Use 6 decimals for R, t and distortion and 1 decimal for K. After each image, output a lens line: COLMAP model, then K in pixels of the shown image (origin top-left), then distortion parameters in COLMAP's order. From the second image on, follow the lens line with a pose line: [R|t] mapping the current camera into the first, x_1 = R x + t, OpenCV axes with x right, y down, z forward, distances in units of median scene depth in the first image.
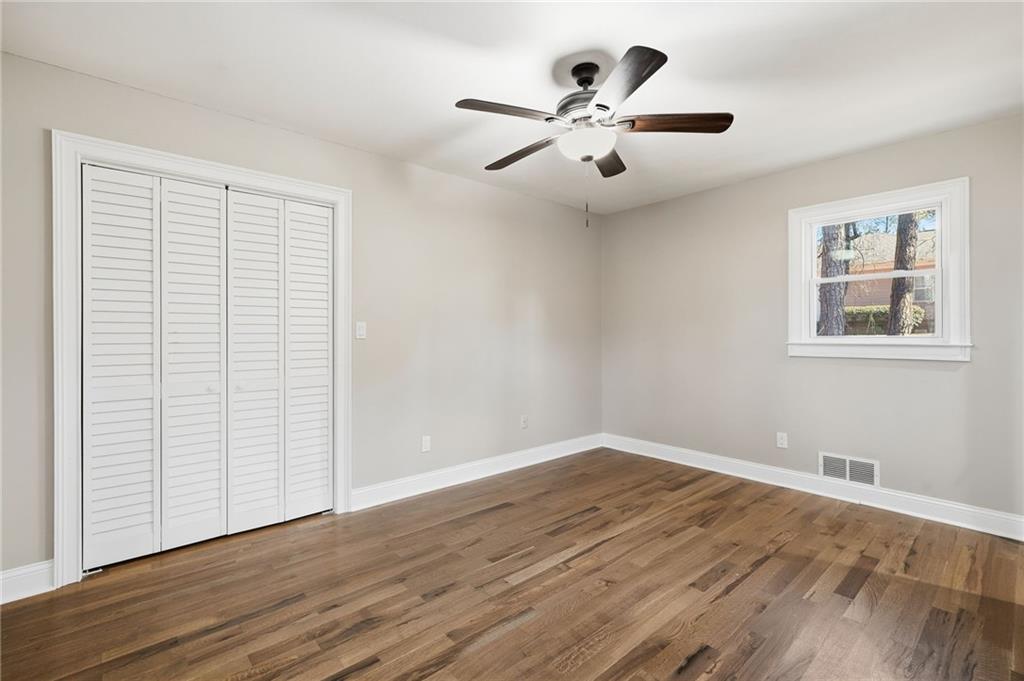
lens RADIAL K [[405.6, 0, 510.1], [0, 405.6, 337.6], [0, 0, 1]] dist [0.000645, 0.000019]
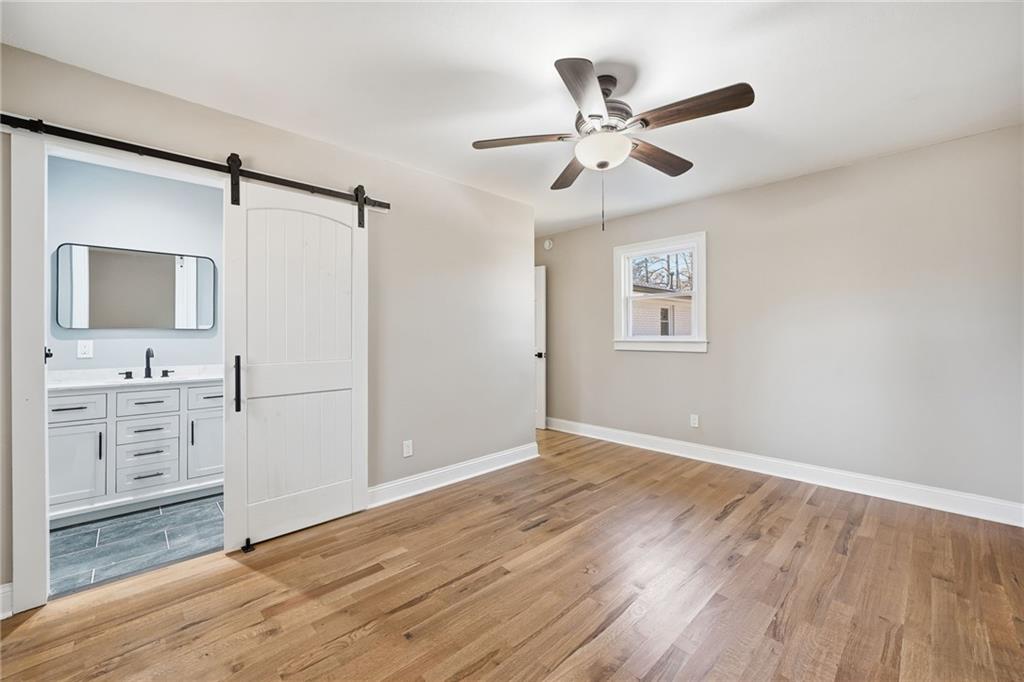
lens RADIAL K [[405.6, 0, 510.1], [0, 405.6, 338.1], [0, 0, 1]] dist [0.000645, 0.000019]
pose [[-0.997448, 0.010114, -0.070672, 0.524828], [0.009400, 0.999901, 0.010430, -0.009336], [0.070771, 0.009739, -0.997445, 2.104129]]
